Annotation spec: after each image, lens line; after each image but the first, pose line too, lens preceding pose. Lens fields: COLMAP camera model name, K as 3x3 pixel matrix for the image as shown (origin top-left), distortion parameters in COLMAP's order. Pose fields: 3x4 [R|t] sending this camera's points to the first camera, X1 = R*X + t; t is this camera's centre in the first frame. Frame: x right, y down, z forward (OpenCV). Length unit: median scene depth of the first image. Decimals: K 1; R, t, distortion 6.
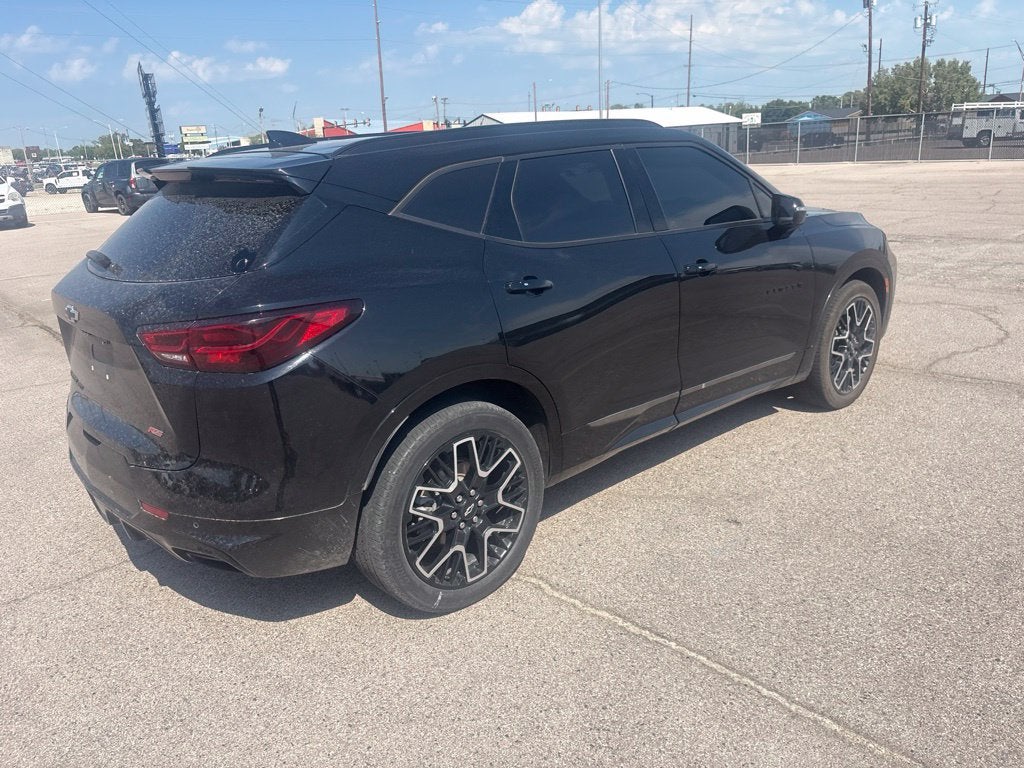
lens RADIAL K [[779.2, 0, 501.5], [0, 779.2, 376.0], [0, 0, 1]] dist [0.064089, -0.070033]
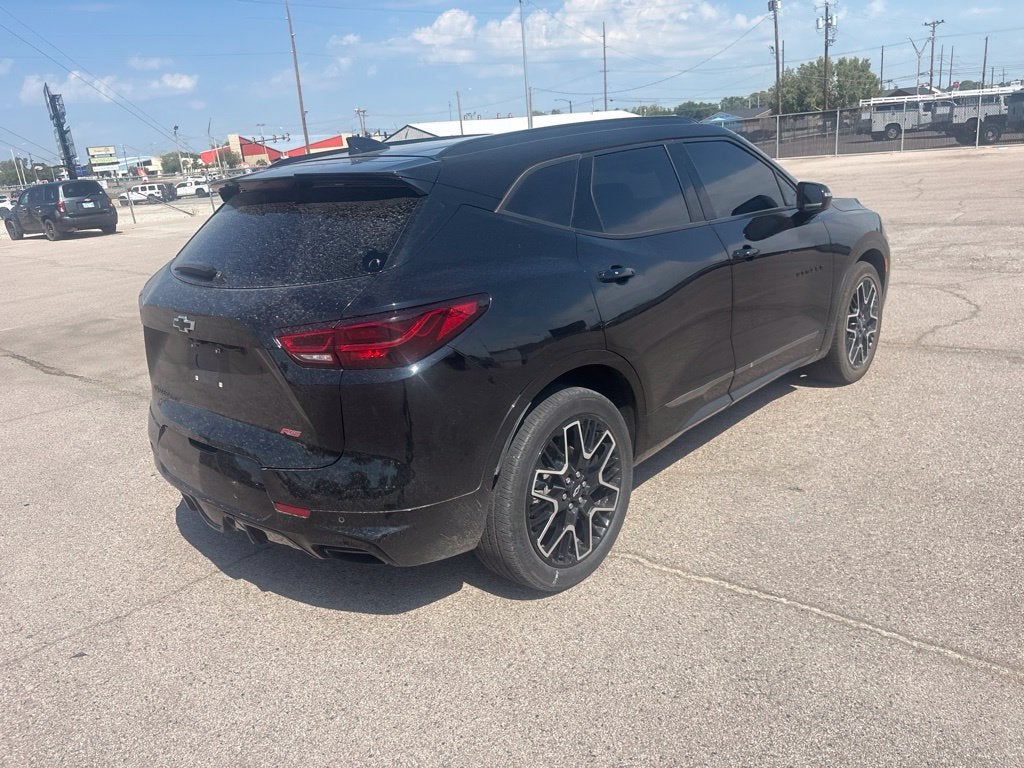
lens RADIAL K [[779.2, 0, 501.8], [0, 779.2, 379.2], [0, 0, 1]] dist [0.064089, -0.070033]
pose [[0.994565, -0.060970, 0.084400, -0.184764], [0.061535, 0.998097, -0.004098, 0.016776], [-0.083990, 0.009269, 0.996424, -0.030274]]
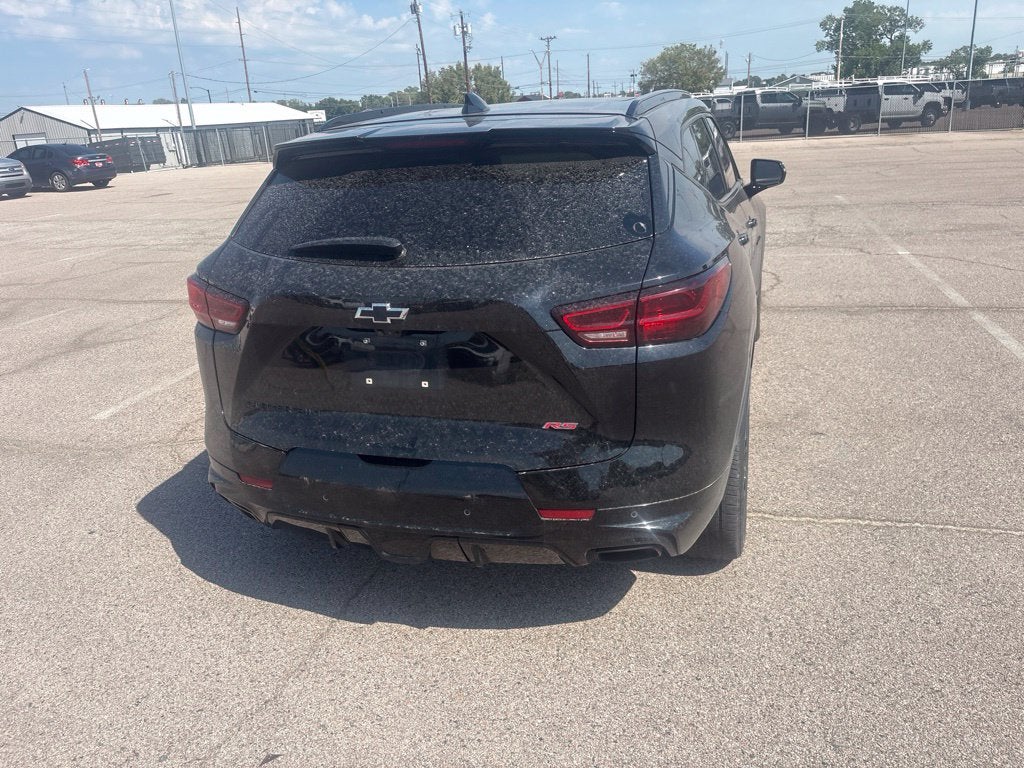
lens RADIAL K [[782.7, 0, 504.2], [0, 782.7, 377.3], [0, 0, 1]] dist [0.051104, -0.051140]
pose [[0.862360, -0.157213, 0.481268, -0.679054], [0.155319, 0.986881, 0.044071, -0.024102], [-0.481883, 0.036745, 0.875465, 0.188764]]
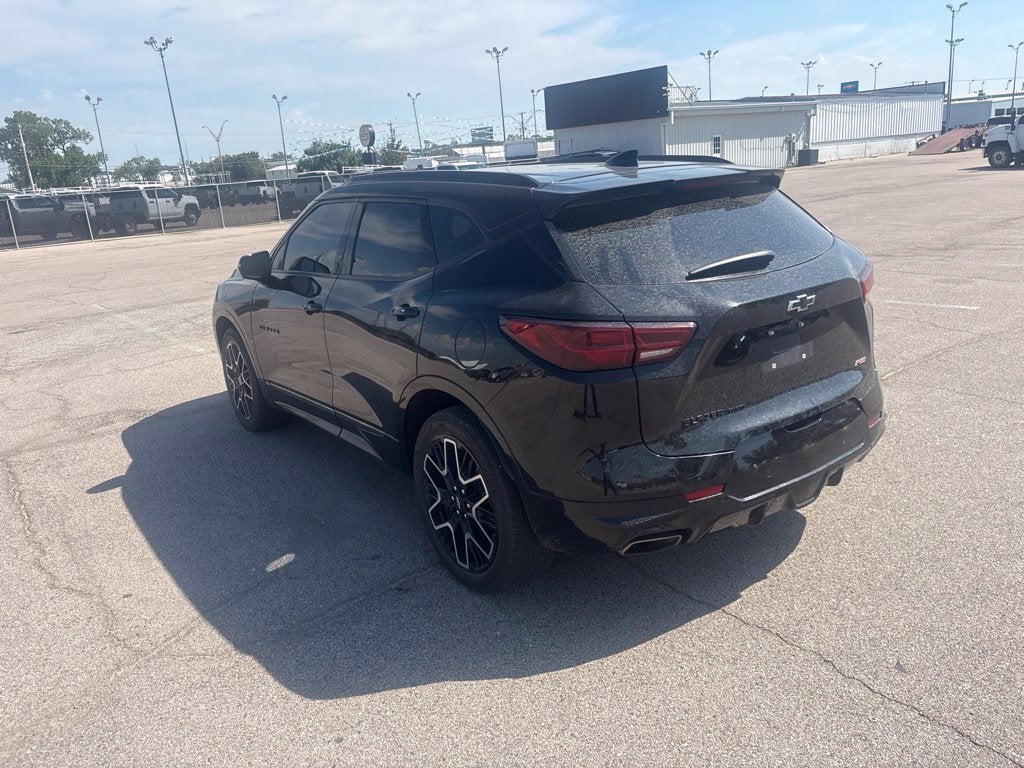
lens RADIAL K [[782.7, 0, 510.8], [0, 782.7, 365.8], [0, 0, 1]] dist [0.051104, -0.051140]
pose [[0.101647, -0.204602, 0.973553, -1.312986], [0.352496, 0.922537, 0.157077, -0.244875], [-0.930277, 0.327207, 0.165895, 0.984387]]
